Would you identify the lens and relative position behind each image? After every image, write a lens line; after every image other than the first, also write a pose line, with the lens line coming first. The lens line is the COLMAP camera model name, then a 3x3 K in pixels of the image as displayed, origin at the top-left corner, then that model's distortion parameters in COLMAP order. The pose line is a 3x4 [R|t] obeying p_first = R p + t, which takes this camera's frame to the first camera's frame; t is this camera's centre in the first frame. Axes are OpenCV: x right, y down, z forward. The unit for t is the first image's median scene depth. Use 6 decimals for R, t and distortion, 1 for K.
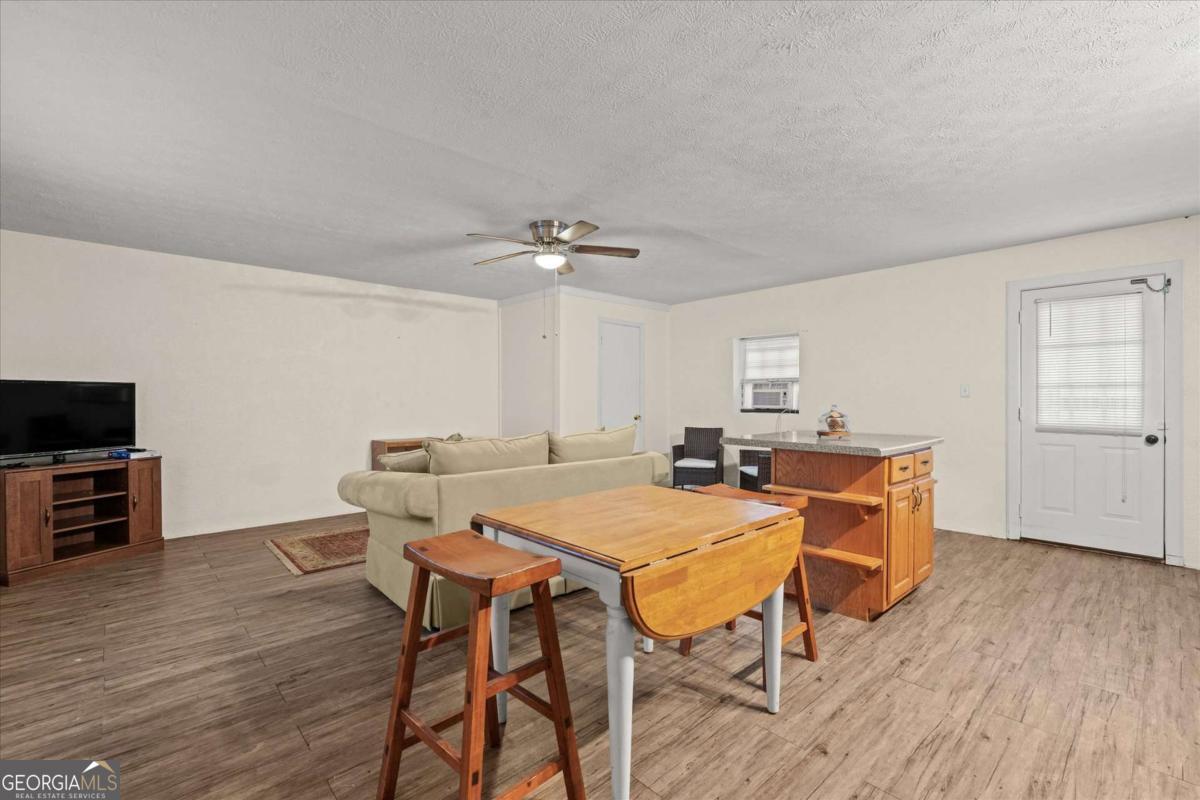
lens RADIAL K [[528.5, 0, 597.0], [0, 528.5, 401.7], [0, 0, 1]] dist [-0.004395, 0.000901]
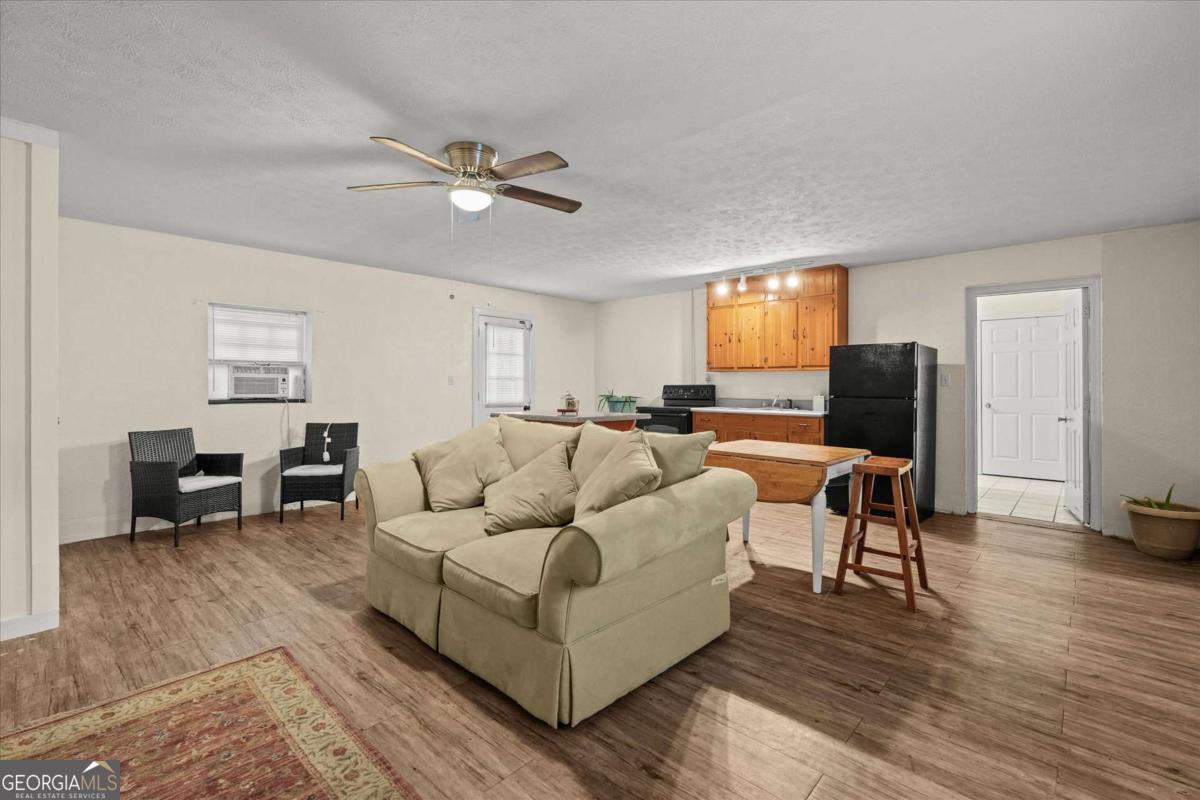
lens RADIAL K [[528.5, 0, 598.5], [0, 528.5, 390.9], [0, 0, 1]] dist [-0.004395, 0.000901]
pose [[-0.081495, -0.009871, 0.996625, -0.772327], [0.002352, 0.999946, 0.010097, -0.006558], [-0.996671, 0.003167, -0.081467, 0.810099]]
